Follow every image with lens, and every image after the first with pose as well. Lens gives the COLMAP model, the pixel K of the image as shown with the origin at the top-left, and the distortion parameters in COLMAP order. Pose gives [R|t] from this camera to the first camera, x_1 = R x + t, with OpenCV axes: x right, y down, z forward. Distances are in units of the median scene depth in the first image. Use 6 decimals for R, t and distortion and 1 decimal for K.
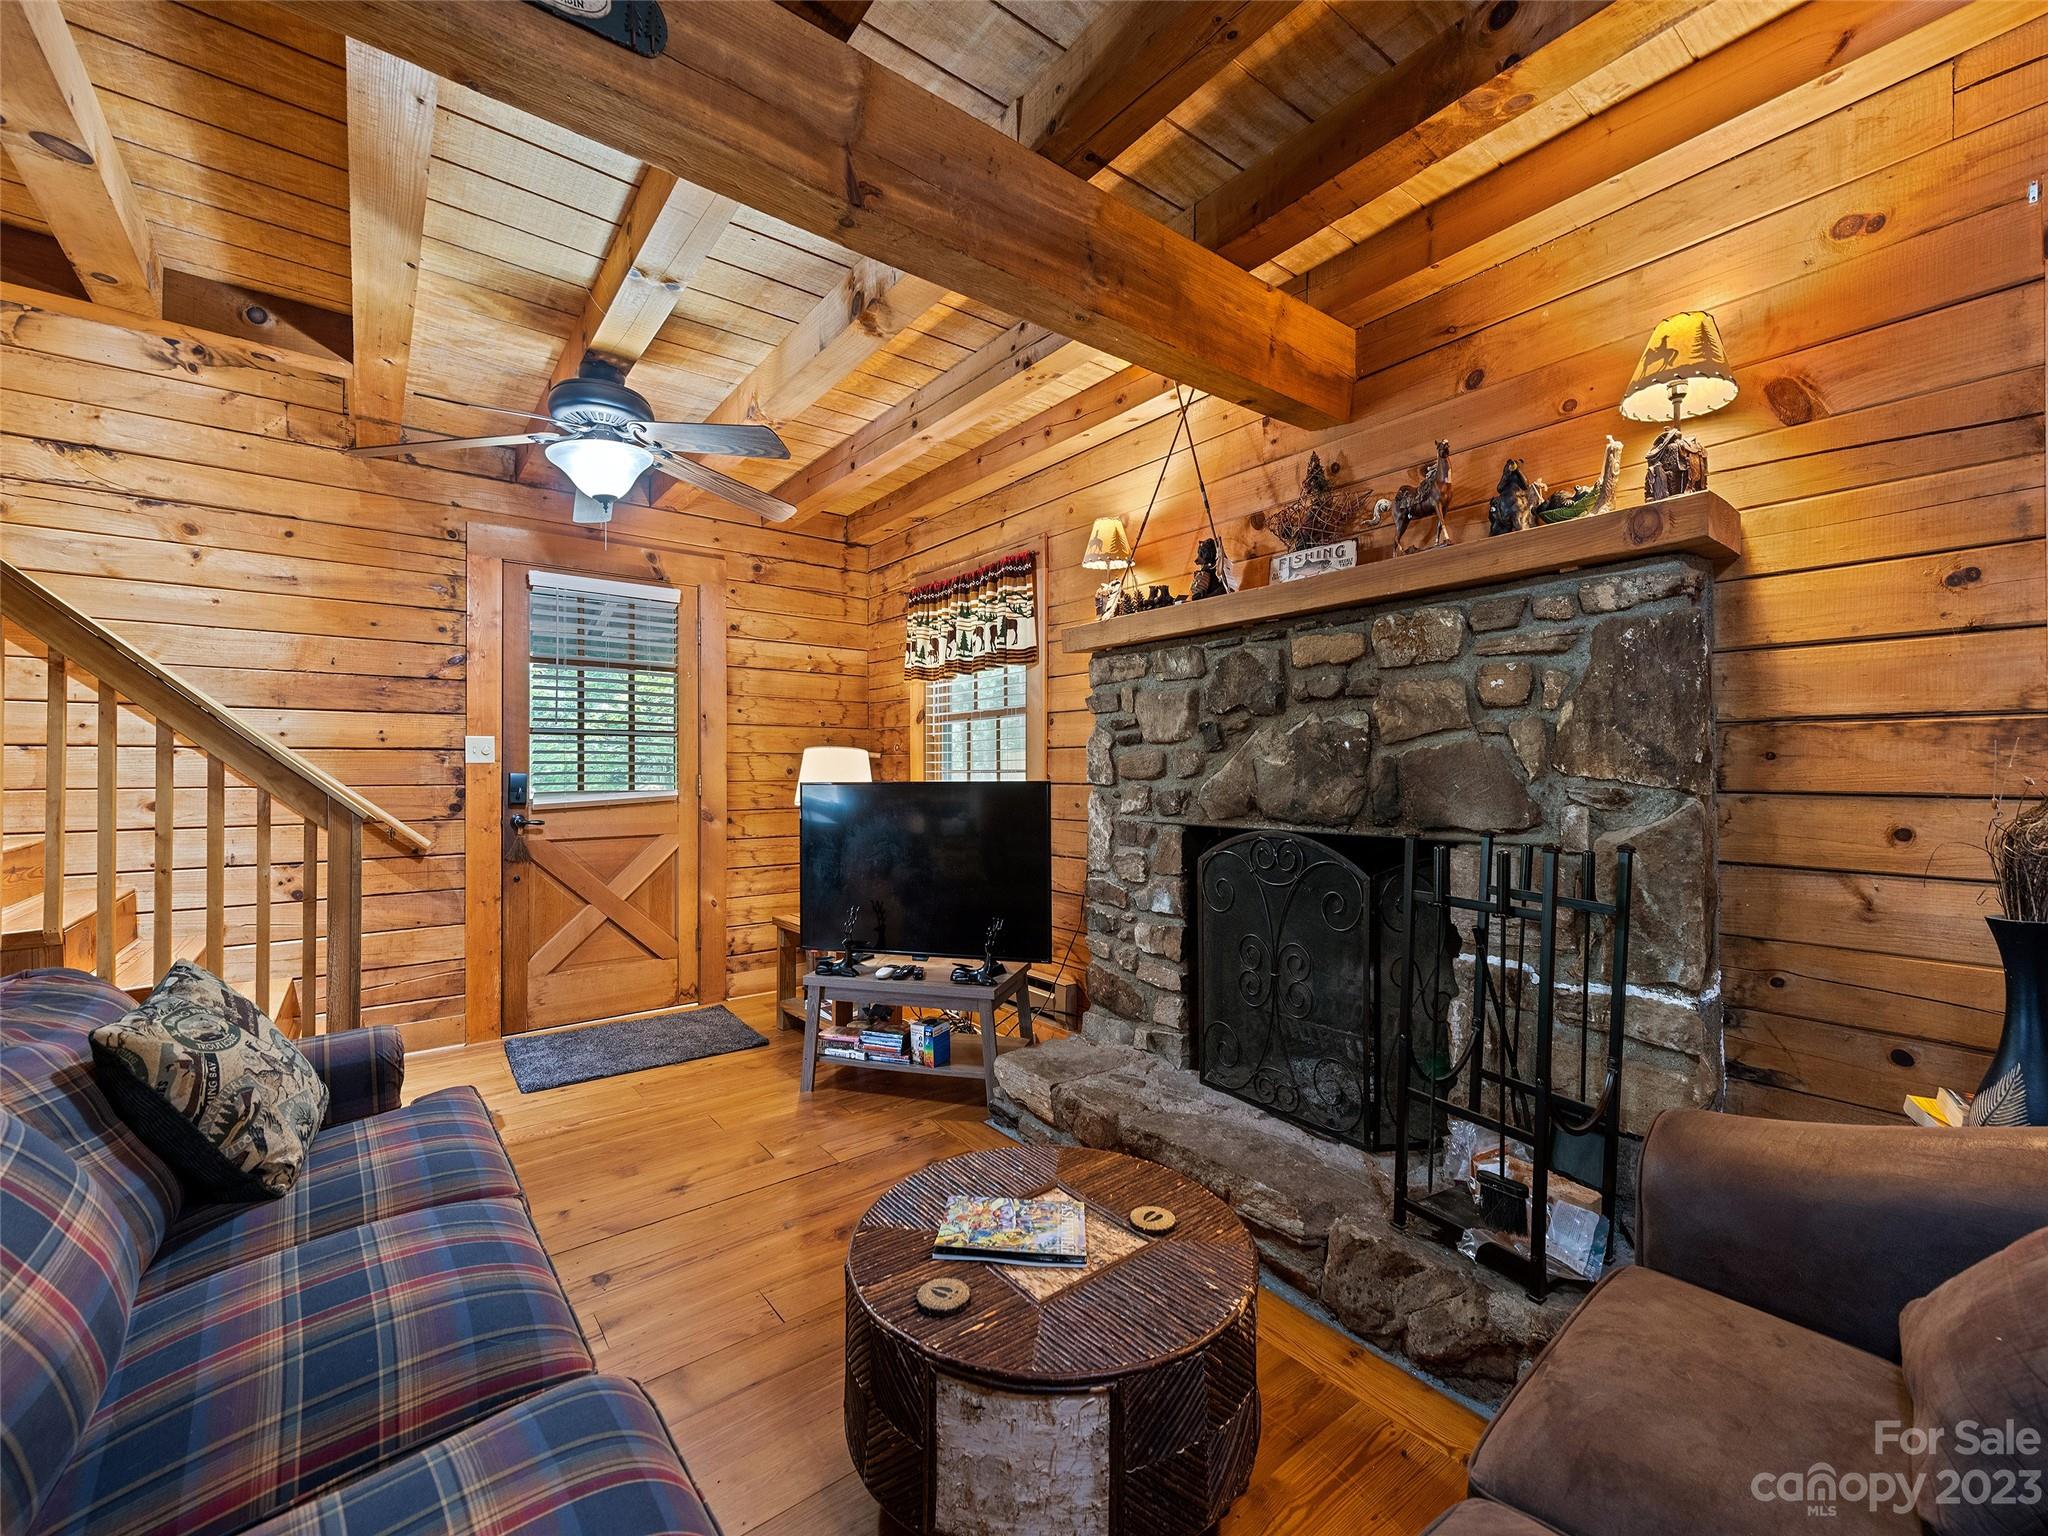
lens RADIAL K [[835.6, 0, 1023.6], [0, 835.6, 772.3], [0, 0, 1]] dist [0.015647, -0.005776]
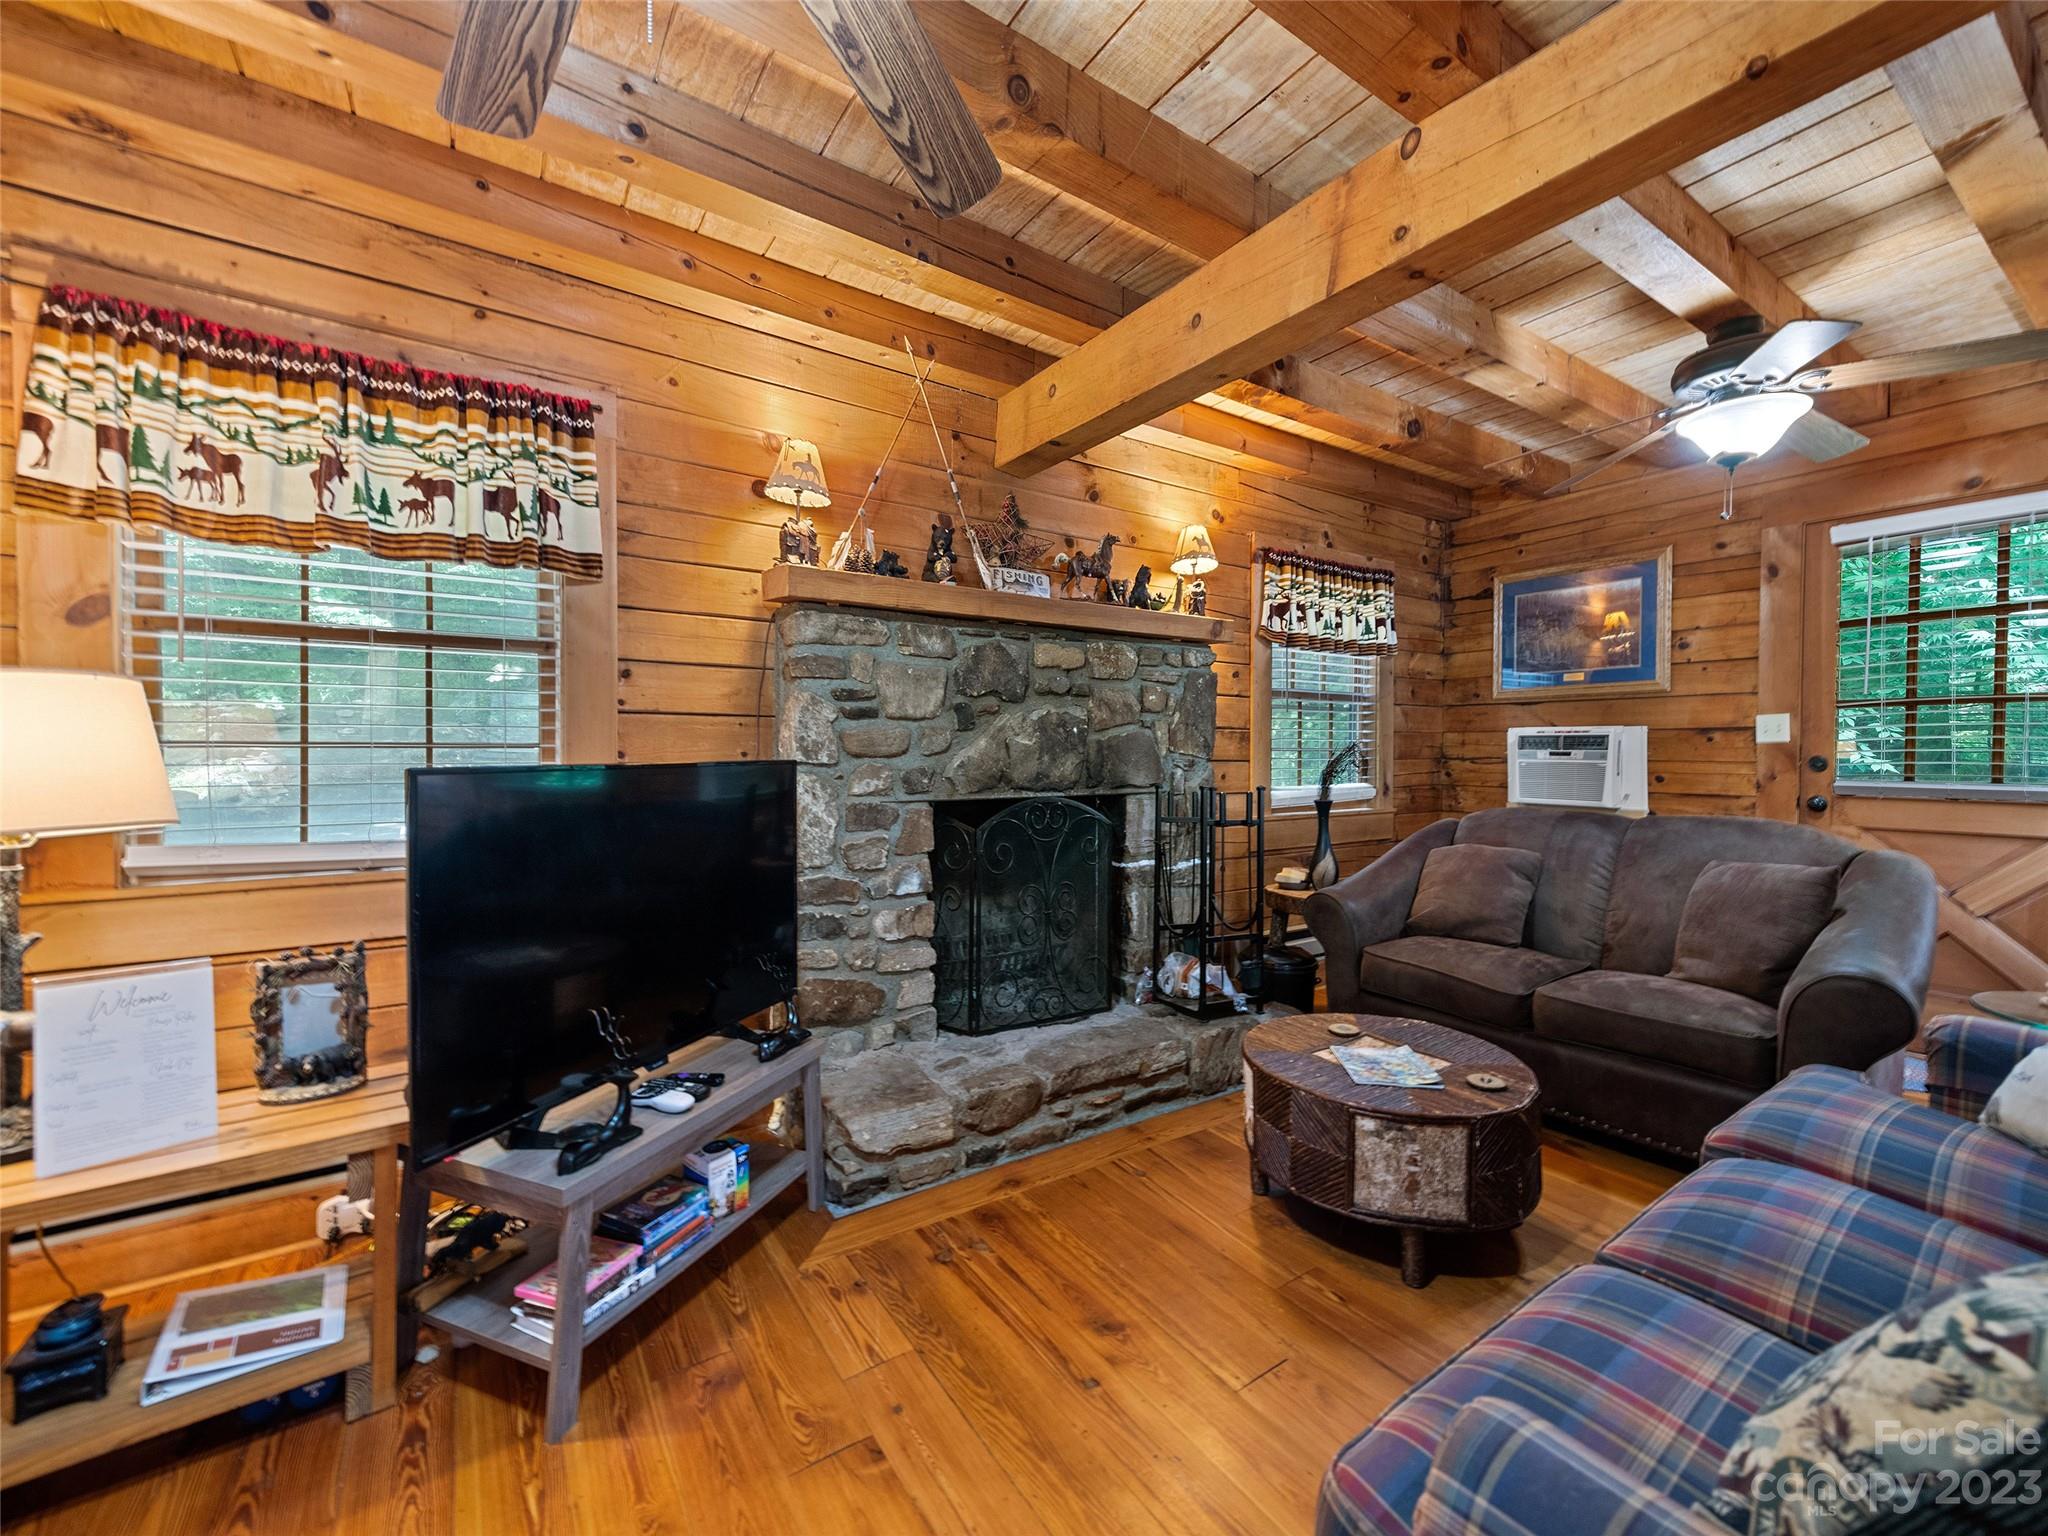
lens RADIAL K [[810.4, 0, 1011.1], [0, 810.4, 767.5], [0, 0, 1]] dist [0.010766, -0.000474]
pose [[0.083818, -0.016138, 0.996350, -0.718519], [-0.001712, 0.999865, 0.016339, 0.005206], [-0.996480, -0.003075, 0.083779, 0.758677]]
